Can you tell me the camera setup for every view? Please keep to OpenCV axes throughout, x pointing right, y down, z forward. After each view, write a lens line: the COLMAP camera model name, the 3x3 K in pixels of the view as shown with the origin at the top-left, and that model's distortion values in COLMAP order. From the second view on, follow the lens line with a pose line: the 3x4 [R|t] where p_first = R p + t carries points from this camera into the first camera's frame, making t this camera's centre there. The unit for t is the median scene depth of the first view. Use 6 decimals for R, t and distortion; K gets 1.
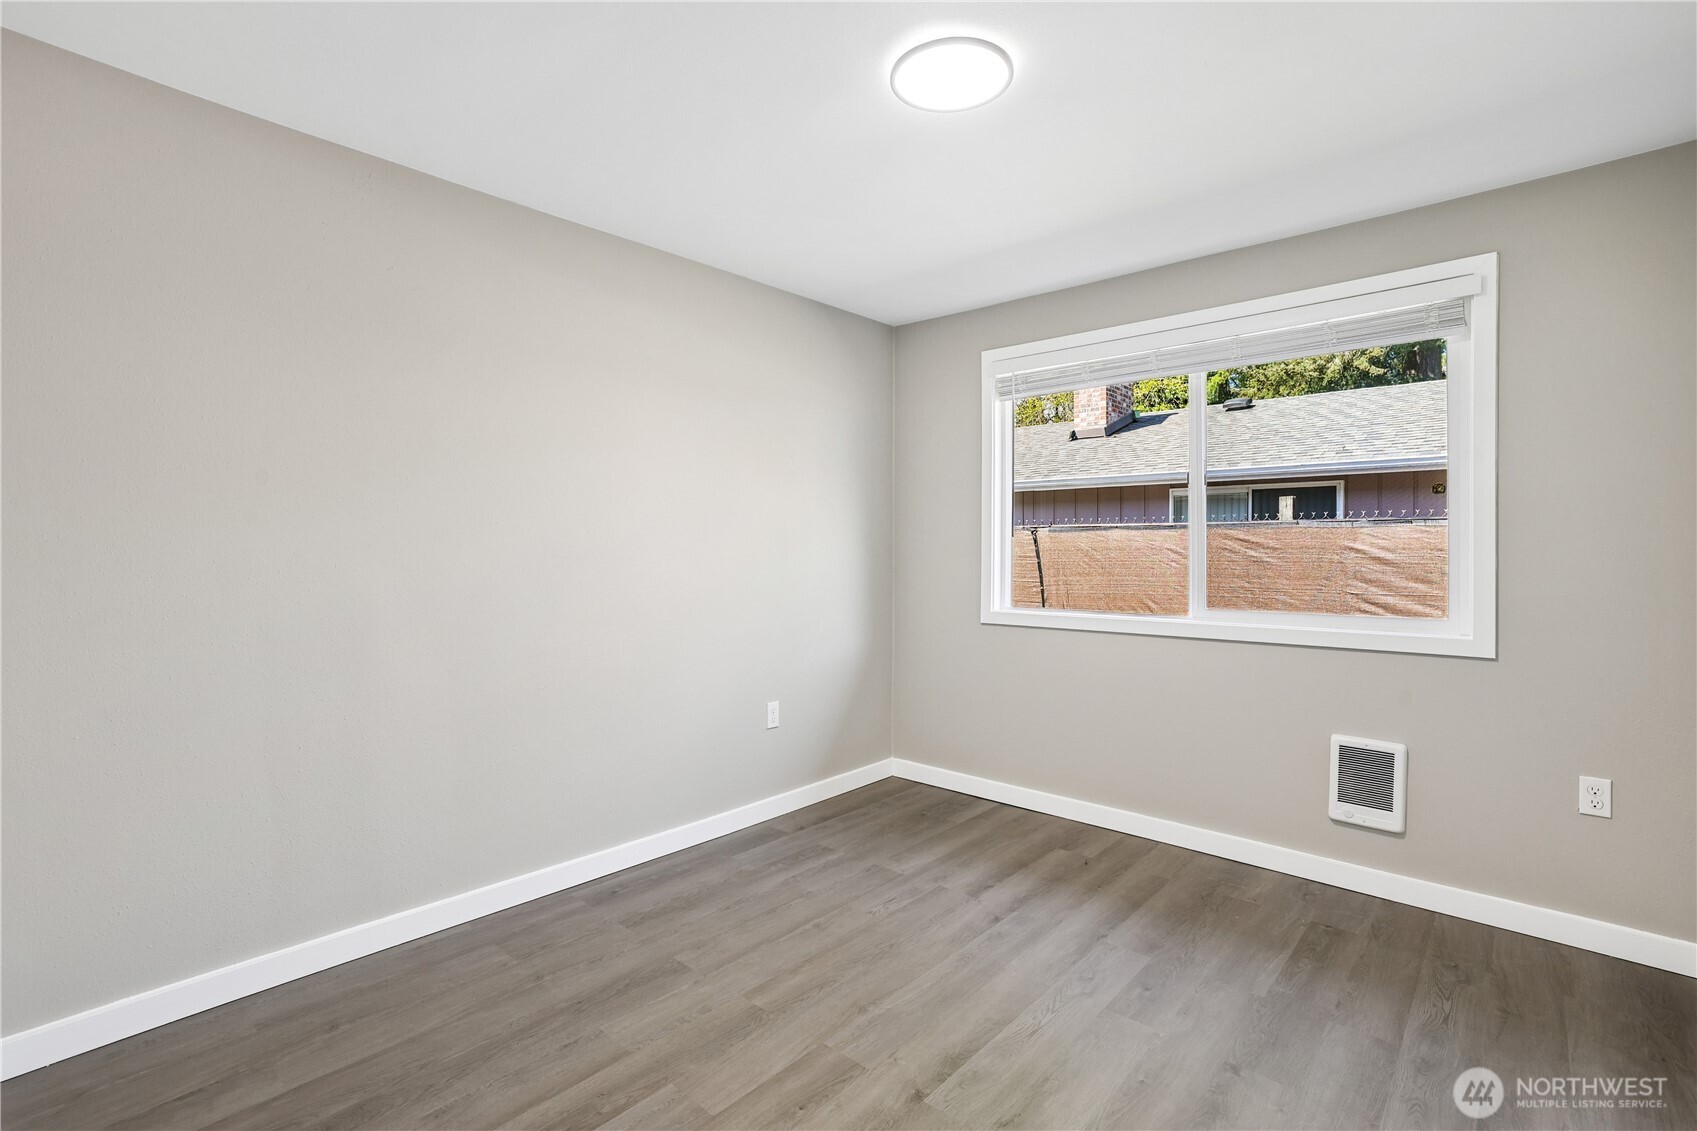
lens RADIAL K [[796.0, 0, 847.5], [0, 796.0, 560.0], [0, 0, 1]] dist [-0.027079, 0.000024]
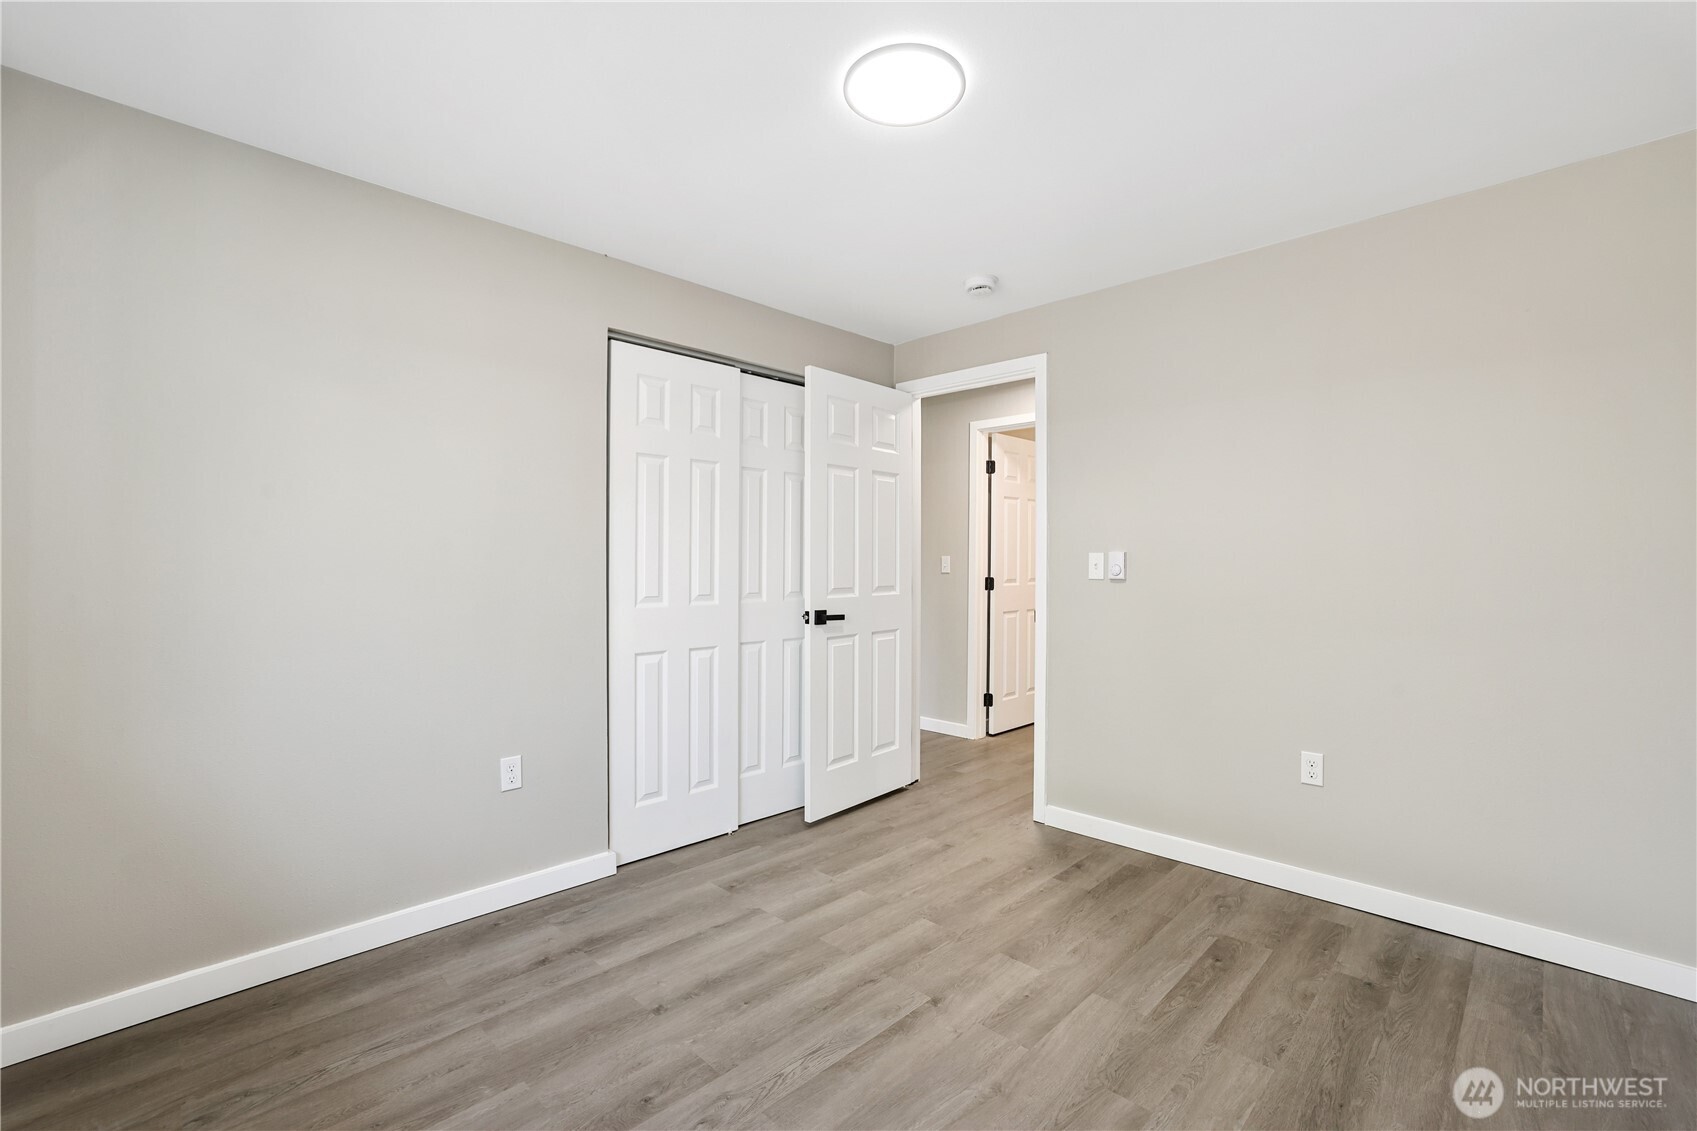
lens RADIAL K [[750.8, 0, 849.2], [0, 750.8, 563.2], [0, 0, 1]] dist [-0.004620, 0.000135]
pose [[-0.999043, -0.004666, 0.043499, 0.164128], [-0.003988, 0.999869, 0.015665, -0.022602], [-0.043566, 0.015477, -0.998931, 2.017147]]
